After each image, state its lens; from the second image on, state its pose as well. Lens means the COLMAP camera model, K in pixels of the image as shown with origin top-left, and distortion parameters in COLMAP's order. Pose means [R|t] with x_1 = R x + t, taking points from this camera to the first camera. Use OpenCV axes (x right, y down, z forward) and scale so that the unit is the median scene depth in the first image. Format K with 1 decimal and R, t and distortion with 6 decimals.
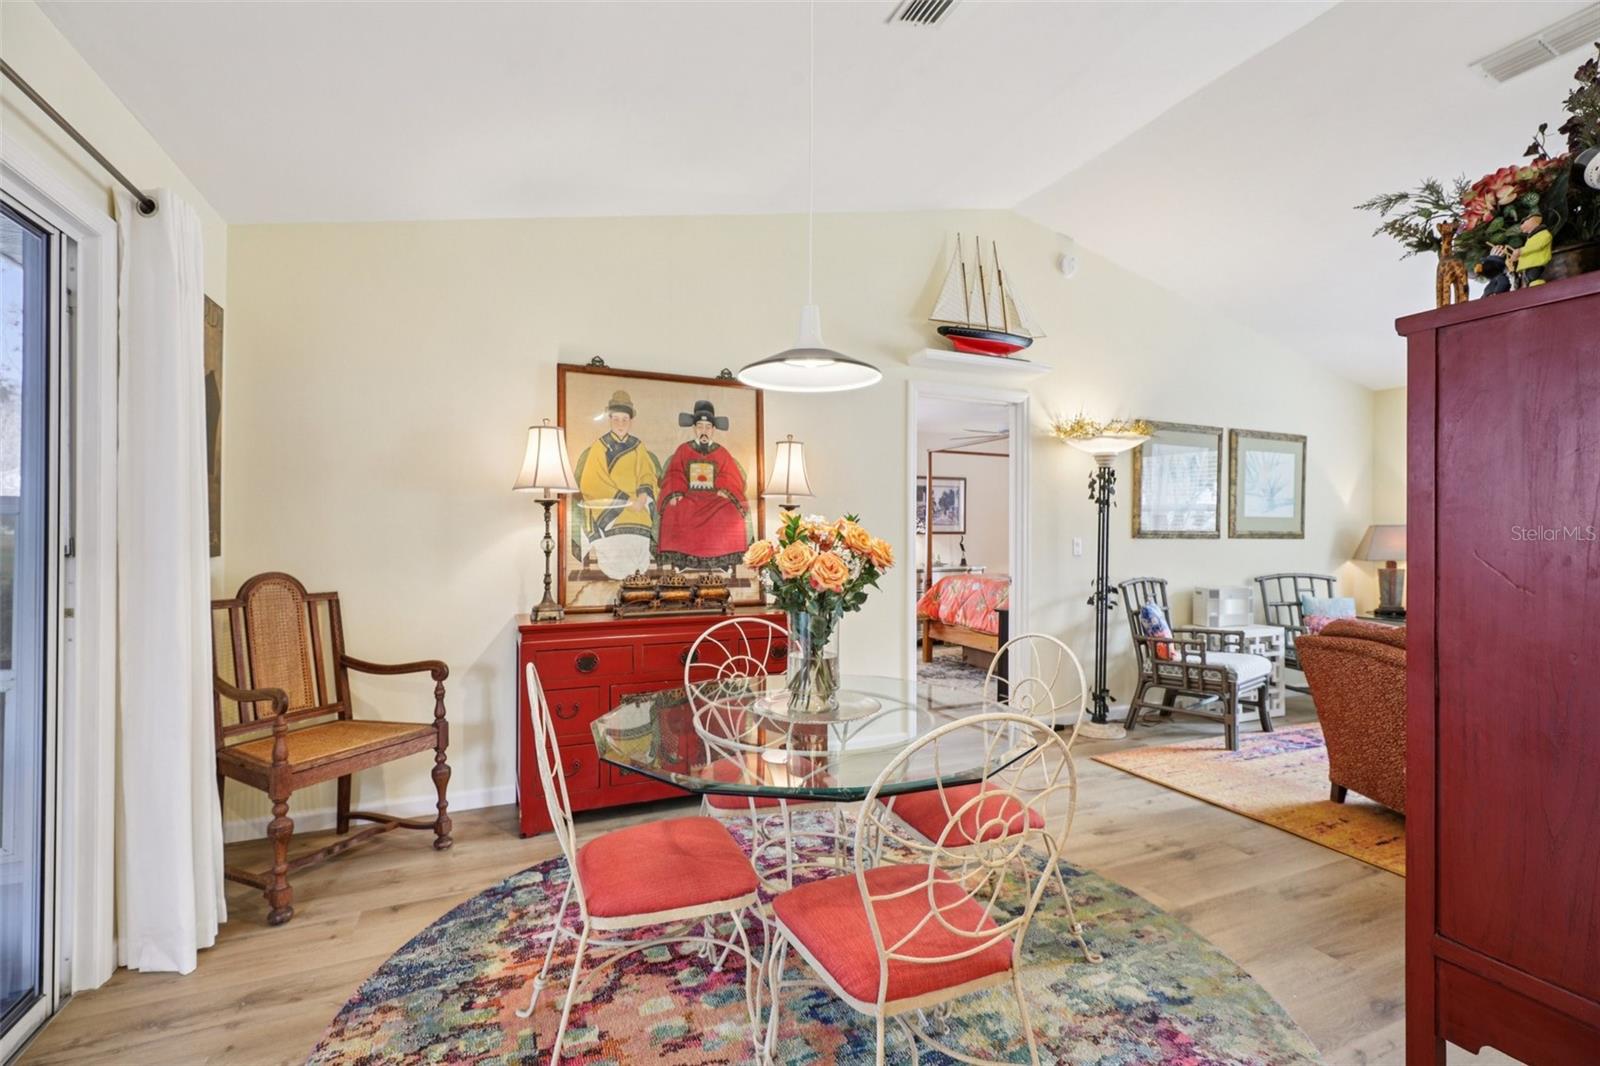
lens RADIAL K [[714.6, 0, 807.9], [0, 714.6, 530.7], [0, 0, 1]] dist [-0.000744, 0.001968]
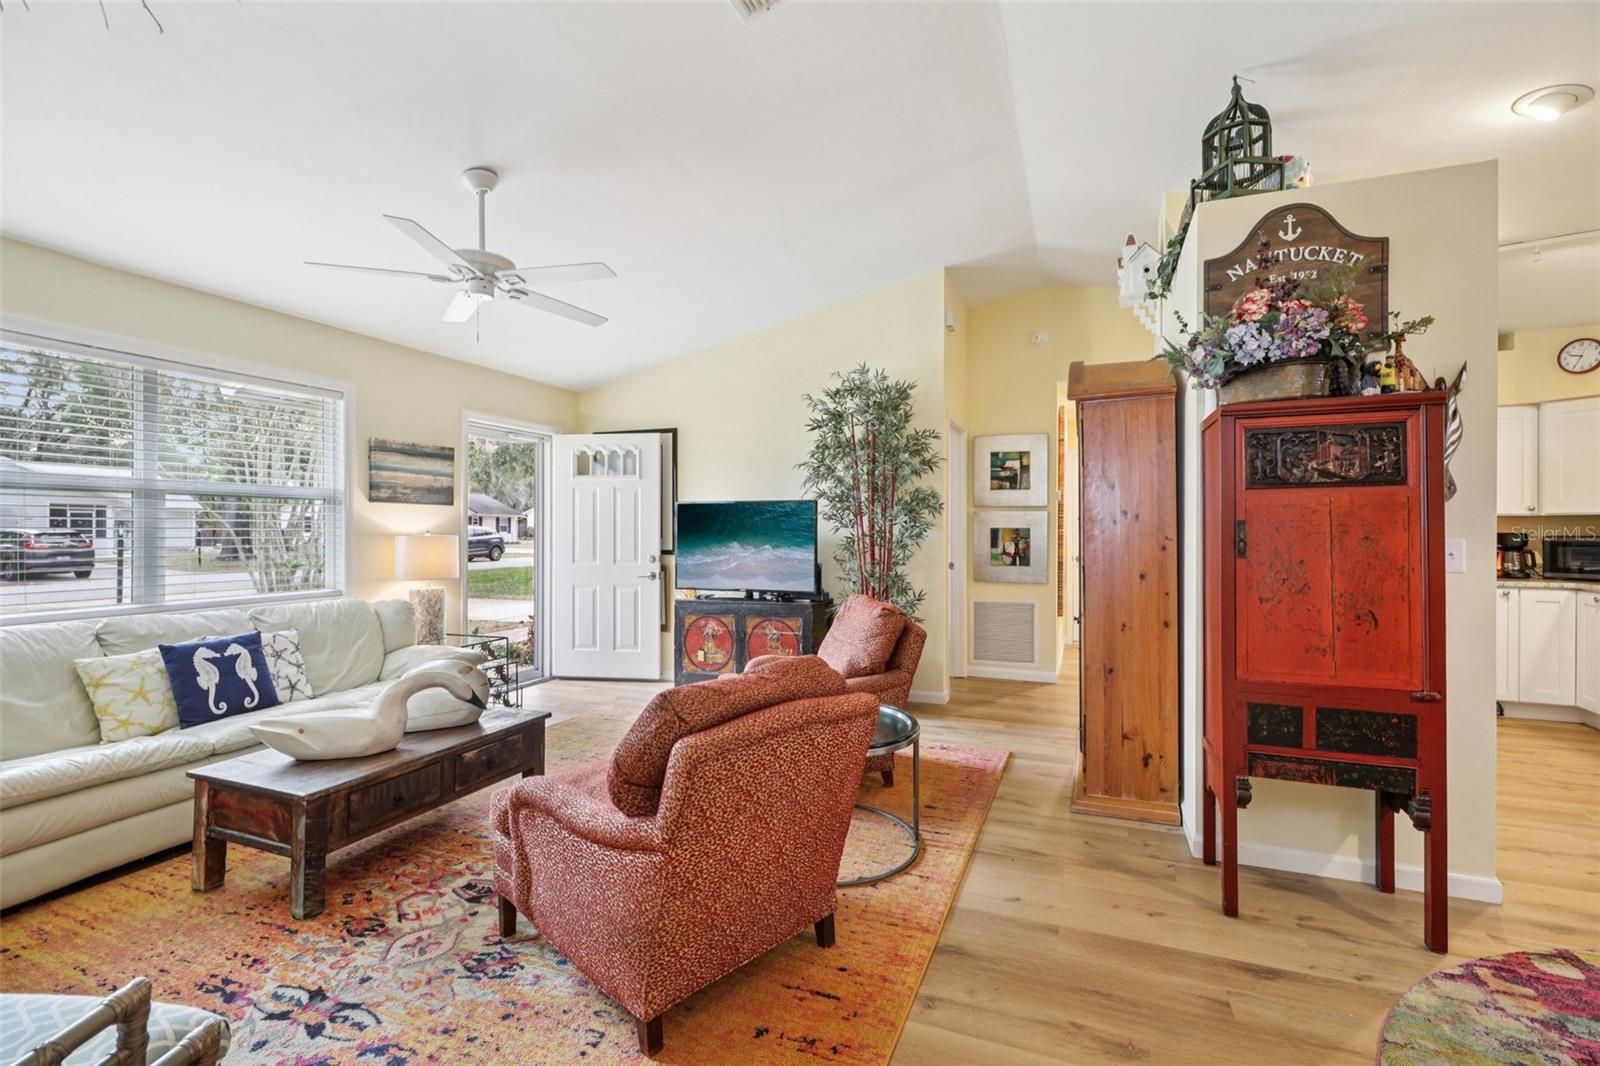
lens RADIAL K [[714.6, 0, 801.7], [0, 714.6, 532.0], [0, 0, 1]] dist [-0.000744, 0.001968]
pose [[-0.699428, -0.008356, 0.714654, 0.310405], [-0.010753, 0.999942, 0.001167, 0.002796], [-0.714622, -0.006869, -0.699477, 1.334097]]
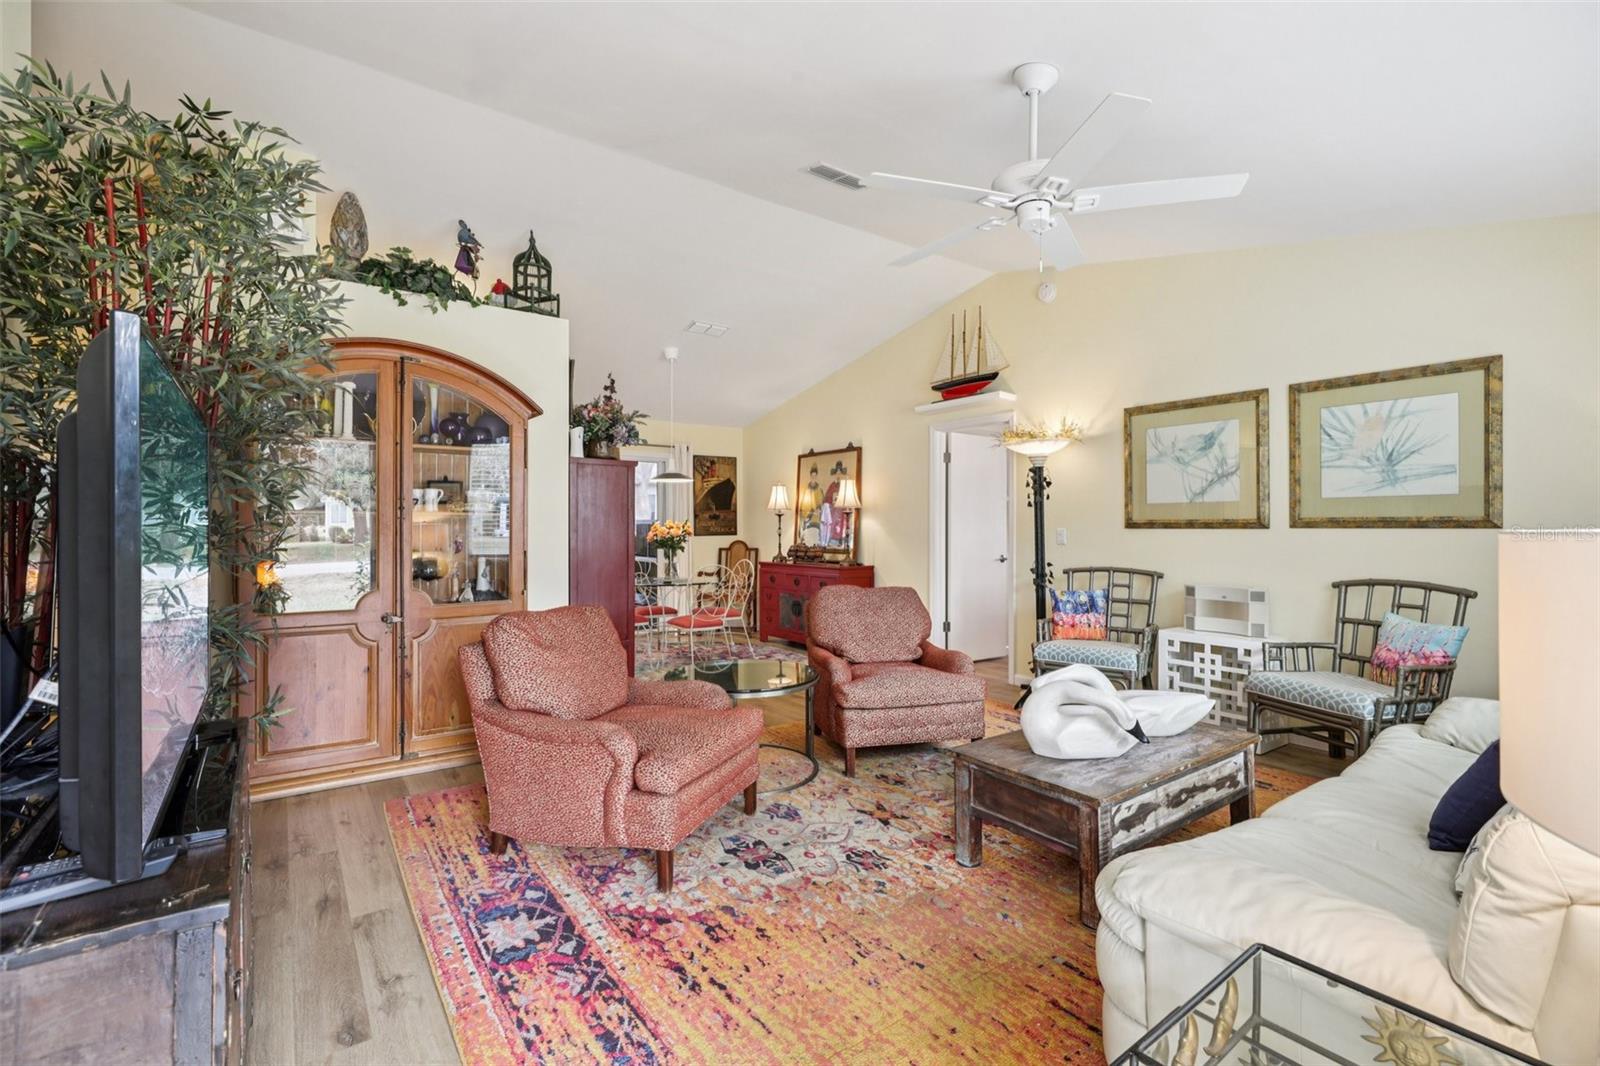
lens RADIAL K [[714.6, 0, 803.2], [0, 714.6, 524.1], [0, 0, 1]] dist [-0.000744, 0.001968]
pose [[0.212677, -0.012423, -0.977043, 2.059465], [0.005185, 0.999919, -0.011586, 0.021779], [0.977109, -0.002601, 0.212725, 0.541924]]
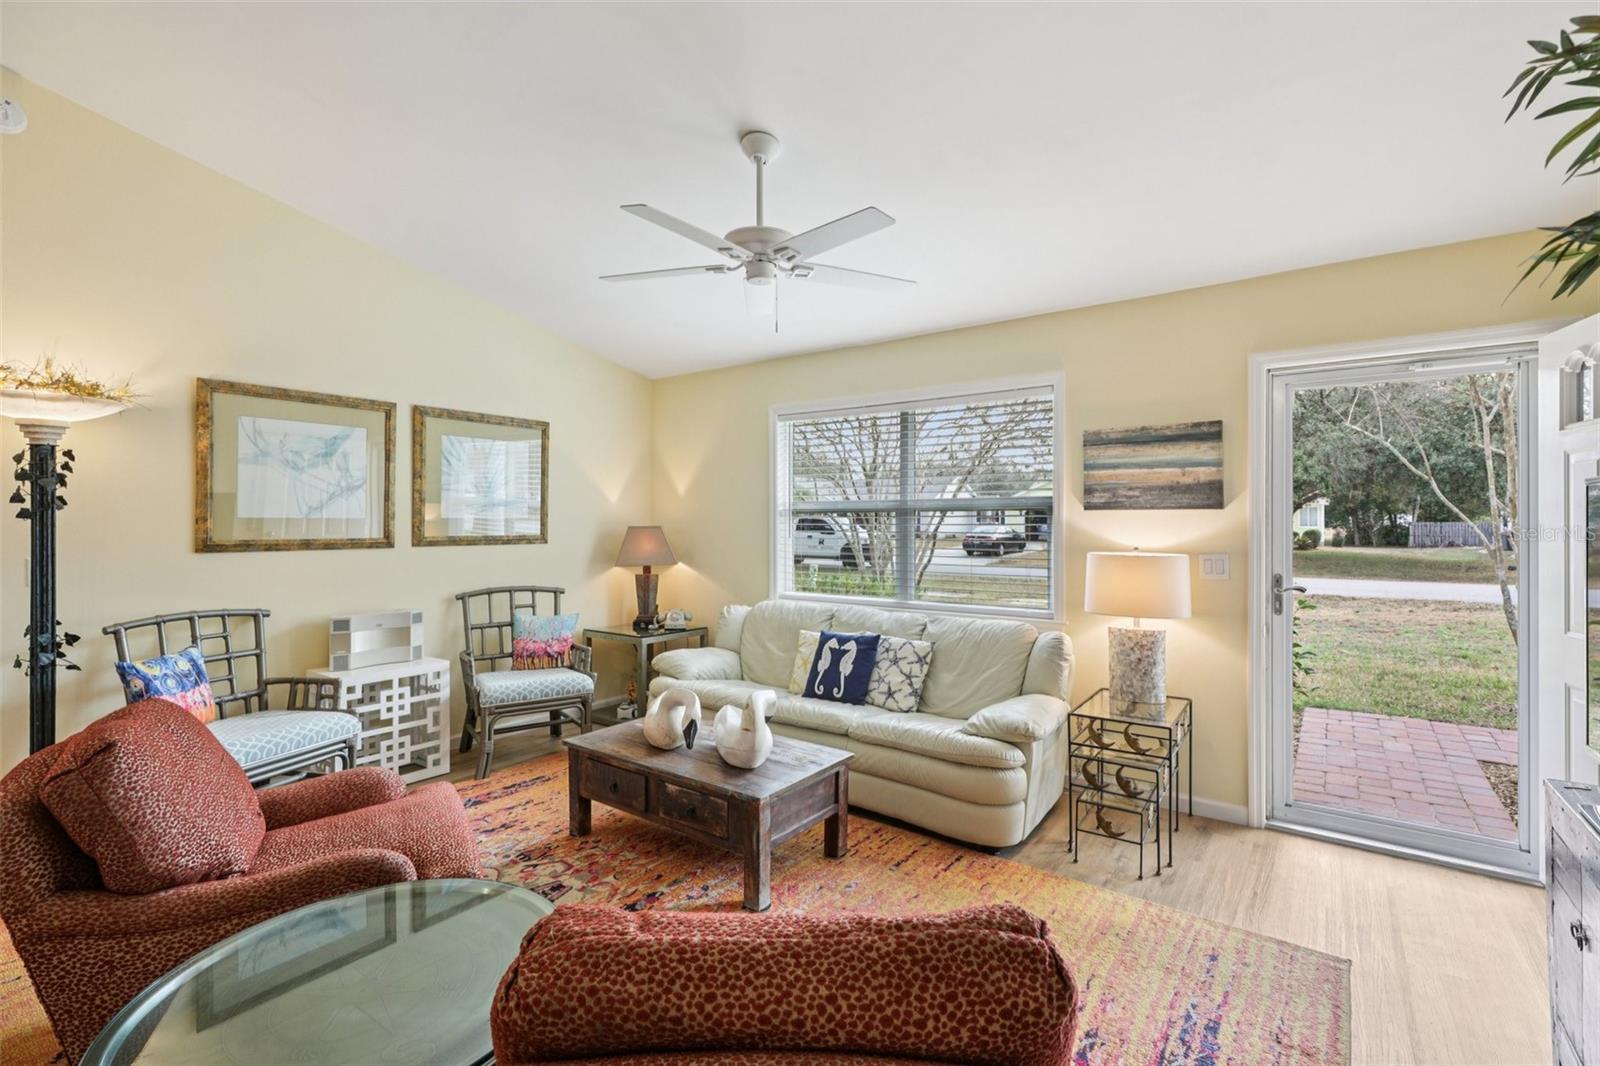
lens RADIAL K [[714.6, 0, 809.1], [0, 714.6, 521.6], [0, 0, 1]] dist [-0.000744, 0.001968]
pose [[0.863907, -0.004404, 0.503632, 0.954355], [0.001366, 0.999979, 0.006400, -0.034920], [-0.503649, -0.004841, 0.863895, 0.184532]]
